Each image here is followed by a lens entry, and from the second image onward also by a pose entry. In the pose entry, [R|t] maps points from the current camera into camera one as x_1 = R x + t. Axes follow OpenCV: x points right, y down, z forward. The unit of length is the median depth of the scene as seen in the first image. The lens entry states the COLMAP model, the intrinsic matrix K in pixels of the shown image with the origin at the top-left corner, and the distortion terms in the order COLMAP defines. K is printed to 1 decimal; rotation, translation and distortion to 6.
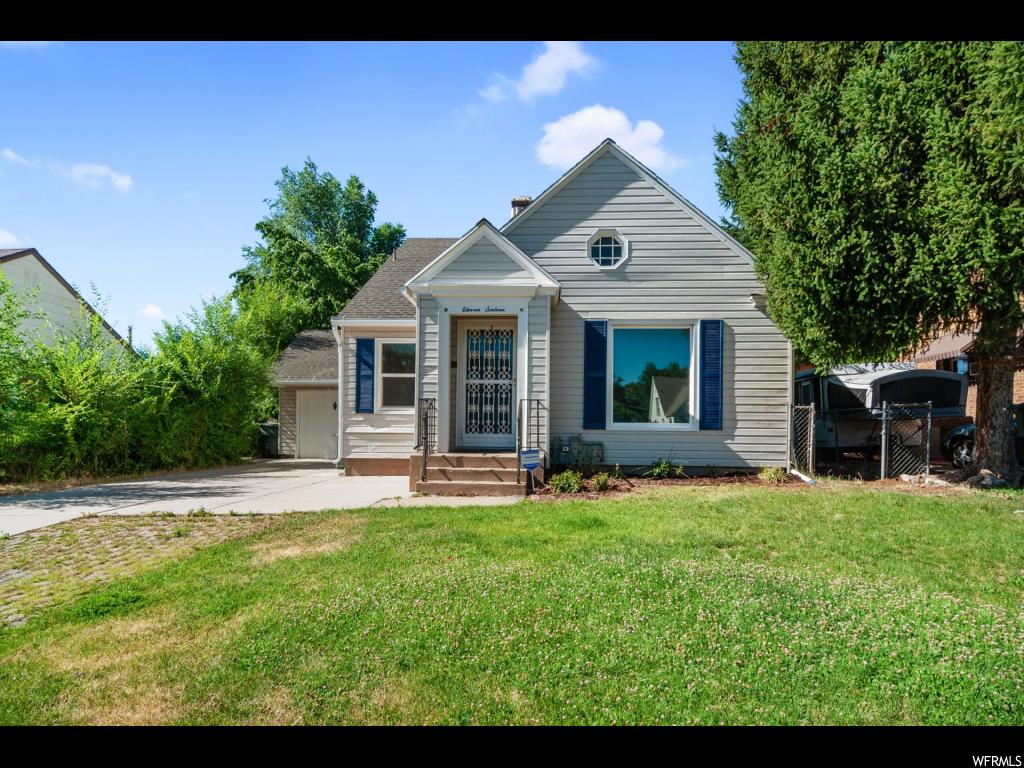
lens RADIAL K [[542.0, 0, 512.7], [0, 542.0, 427.0], [0, 0, 1]] dist [0.000765, 0.000198]
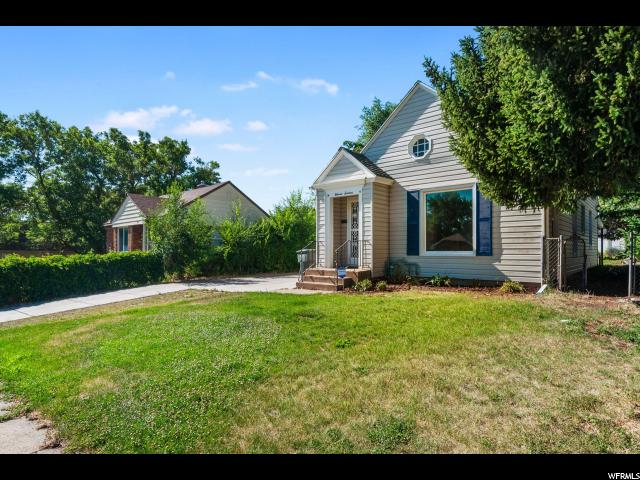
lens RADIAL K [[353.8, 0, 343.9], [0, 353.8, 243.1], [0, 0, 1]] dist [0.000683, -0.000047]
pose [[0.821263, -0.022347, -0.570112, 0.602878], [0.015696, 0.999739, -0.016578, -0.018928], [0.570334, 0.004666, 0.821400, -0.021417]]
